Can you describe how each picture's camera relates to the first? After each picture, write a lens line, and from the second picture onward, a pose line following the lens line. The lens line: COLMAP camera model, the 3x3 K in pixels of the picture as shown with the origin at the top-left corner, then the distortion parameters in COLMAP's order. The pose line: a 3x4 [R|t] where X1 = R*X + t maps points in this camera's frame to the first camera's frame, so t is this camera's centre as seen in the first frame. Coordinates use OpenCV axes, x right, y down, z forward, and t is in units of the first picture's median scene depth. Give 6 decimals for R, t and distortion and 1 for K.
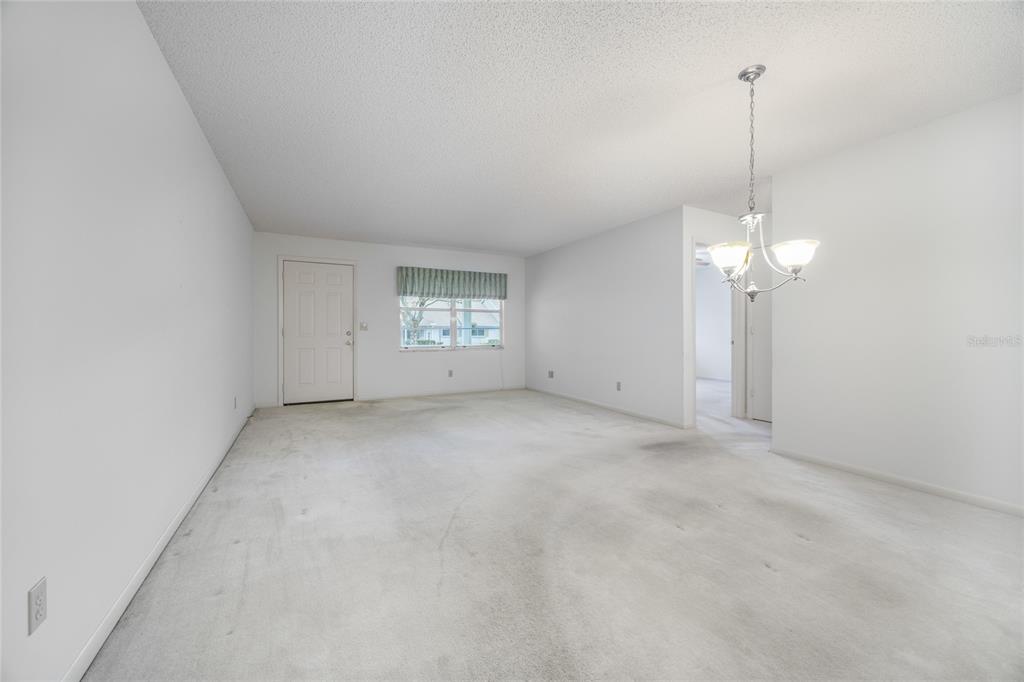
lens RADIAL K [[387.6, 0, 514.2], [0, 387.6, 341.8], [0, 0, 1]] dist [-0.005043, 0.000549]
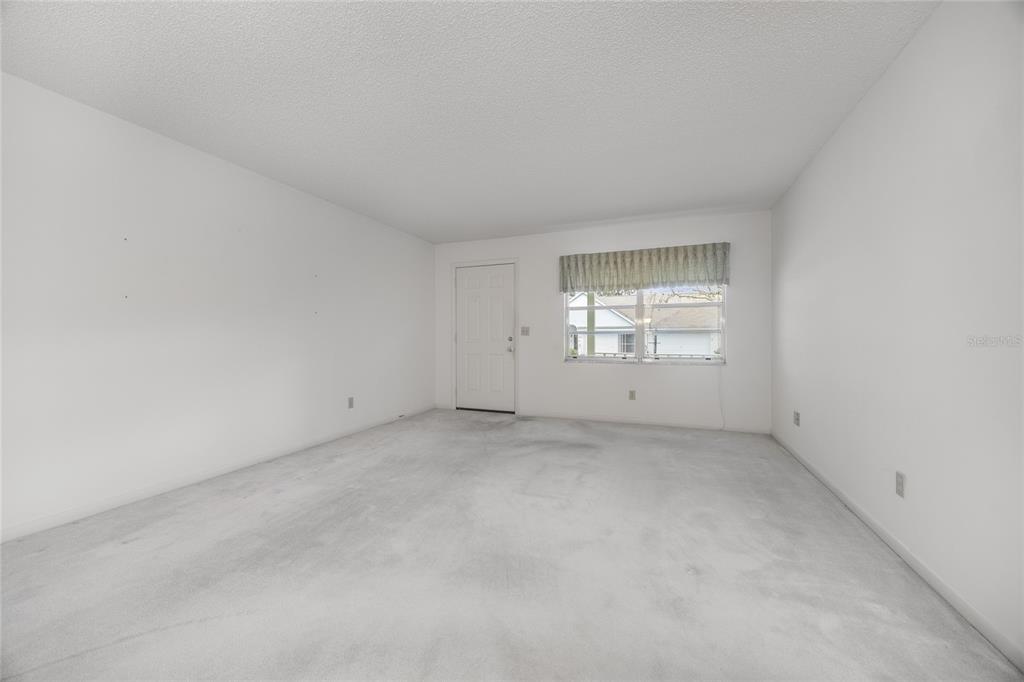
lens RADIAL K [[387.6, 0, 518.3], [0, 387.6, 338.5], [0, 0, 1]] dist [-0.005043, 0.000549]
pose [[0.649896, 0.001623, -0.760021, 0.257838], [-0.017031, 0.999778, -0.012428, -0.010899], [0.759832, 0.021020, 0.649779, 0.398198]]
